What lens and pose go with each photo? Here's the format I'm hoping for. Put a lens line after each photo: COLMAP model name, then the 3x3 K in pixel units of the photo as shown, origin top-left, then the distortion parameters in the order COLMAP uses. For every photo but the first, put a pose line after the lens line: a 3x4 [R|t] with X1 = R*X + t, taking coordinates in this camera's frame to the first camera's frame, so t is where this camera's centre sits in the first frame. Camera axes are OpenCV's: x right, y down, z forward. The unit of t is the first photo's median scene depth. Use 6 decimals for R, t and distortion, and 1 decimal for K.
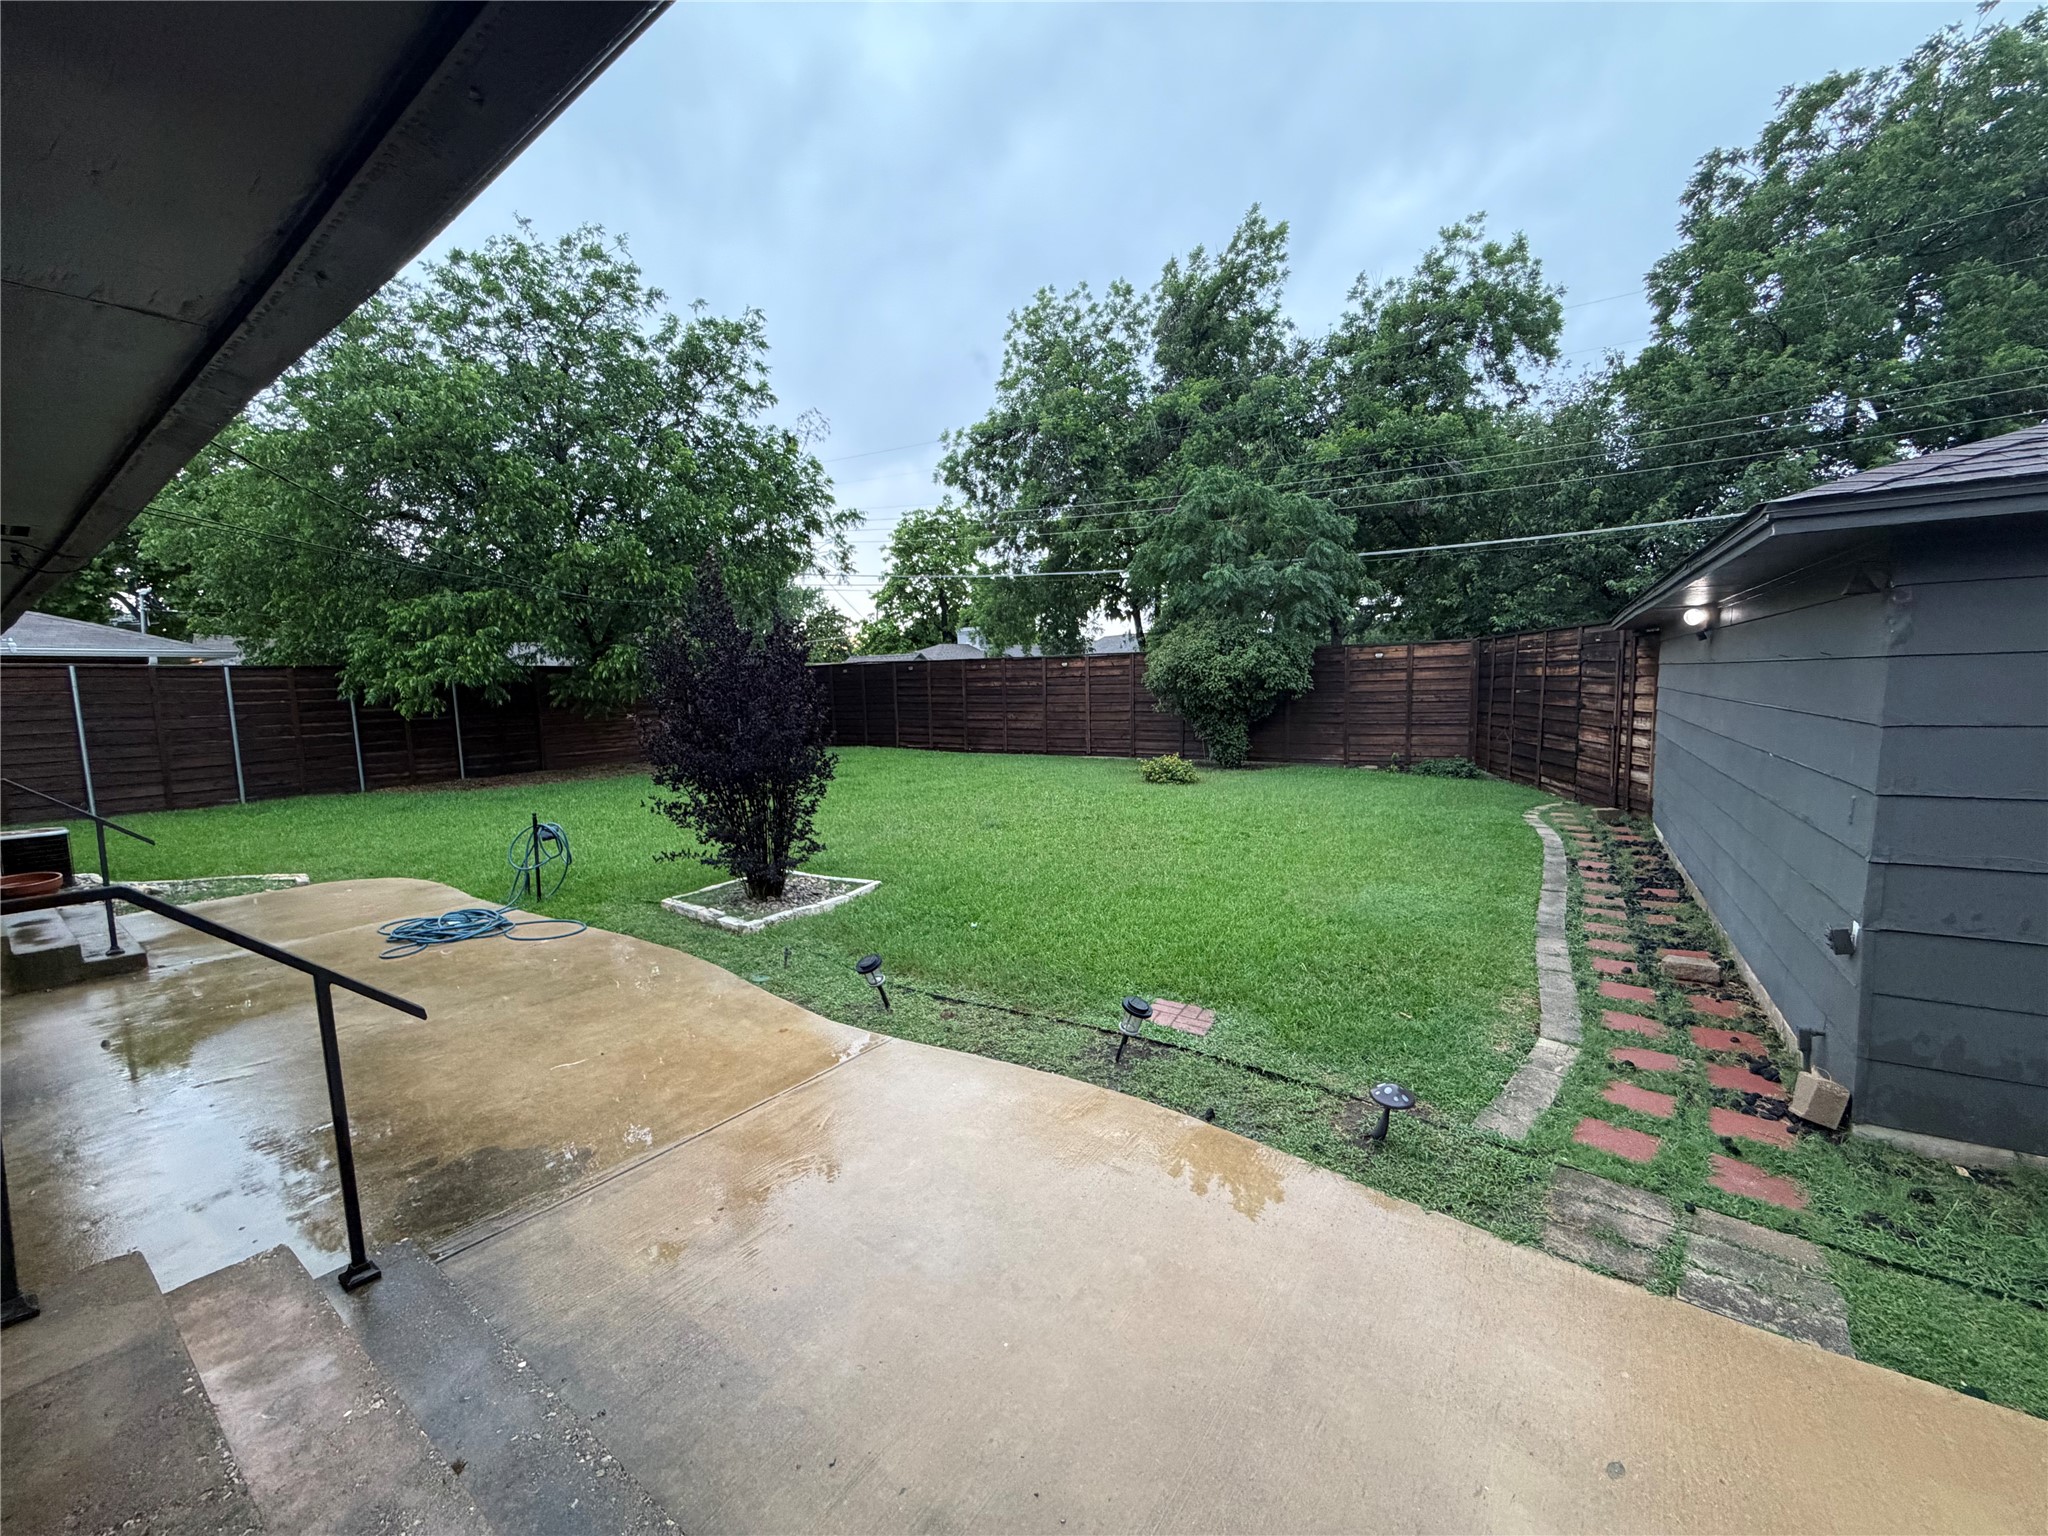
lens RADIAL K [[819.0, 0, 1023.7], [0, 819.0, 766.5], [0, 0, 1]] dist [-0.000424, -0.000027]
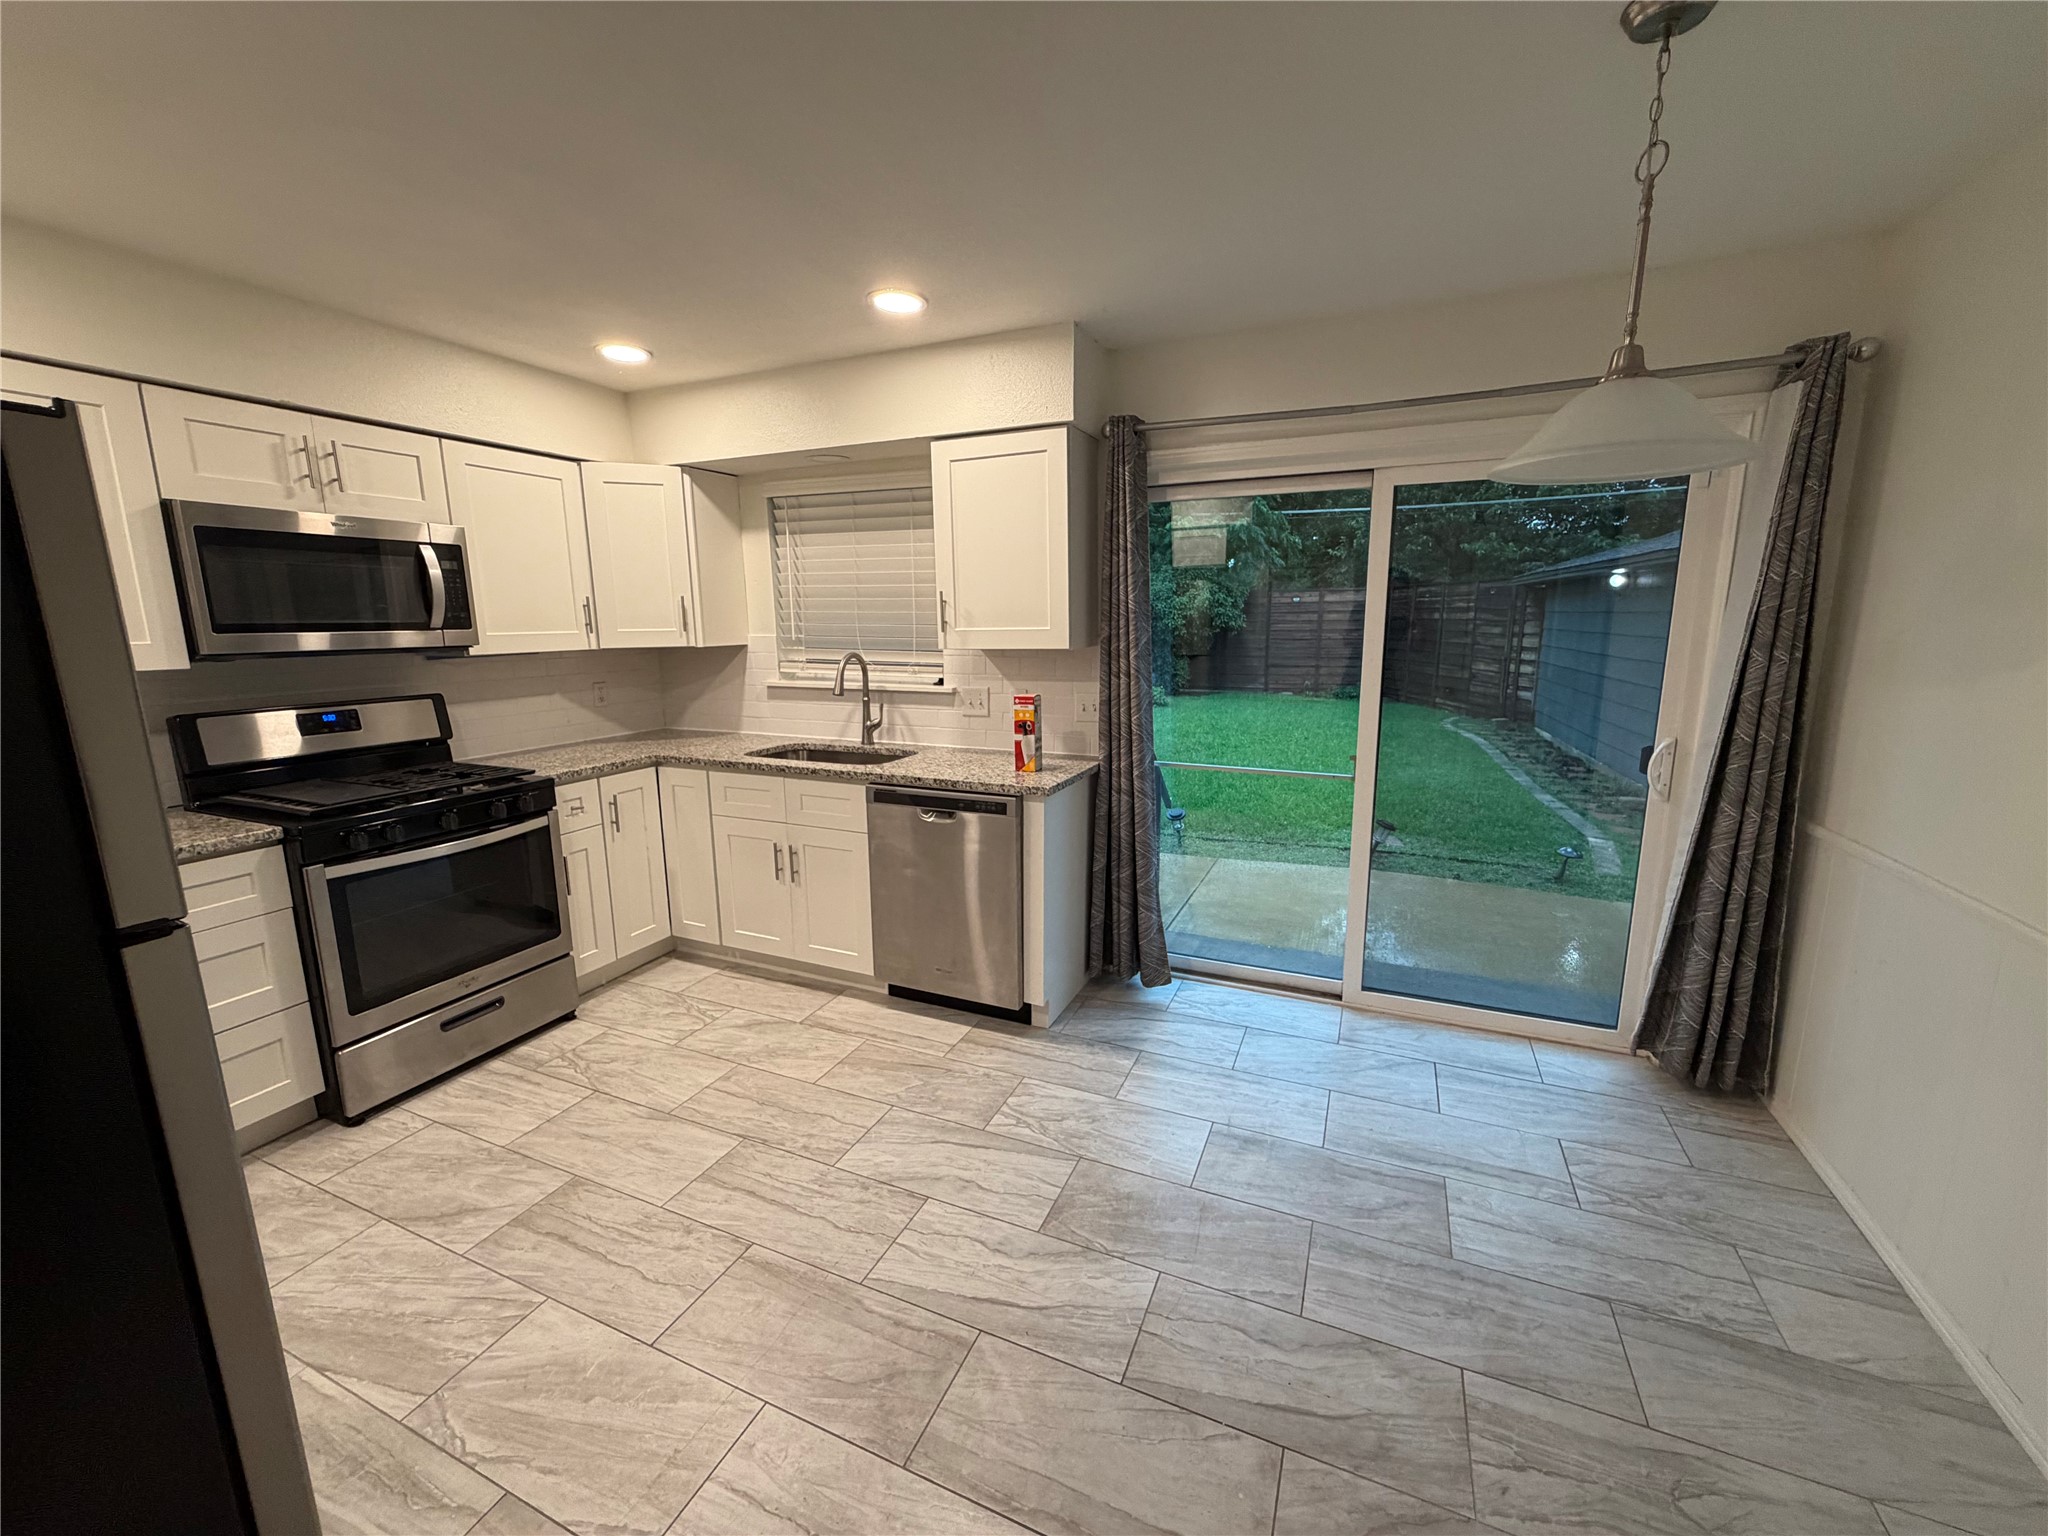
lens RADIAL K [[819.0, 0, 1022.4], [0, 819.0, 771.2], [0, 0, 1]] dist [-0.000424, -0.000027]
pose [[0.975518, -0.022430, 0.218773, -0.321123], [0.004417, 0.996583, 0.082482, 0.019830], [-0.219876, -0.079497, 0.972283, -0.136058]]
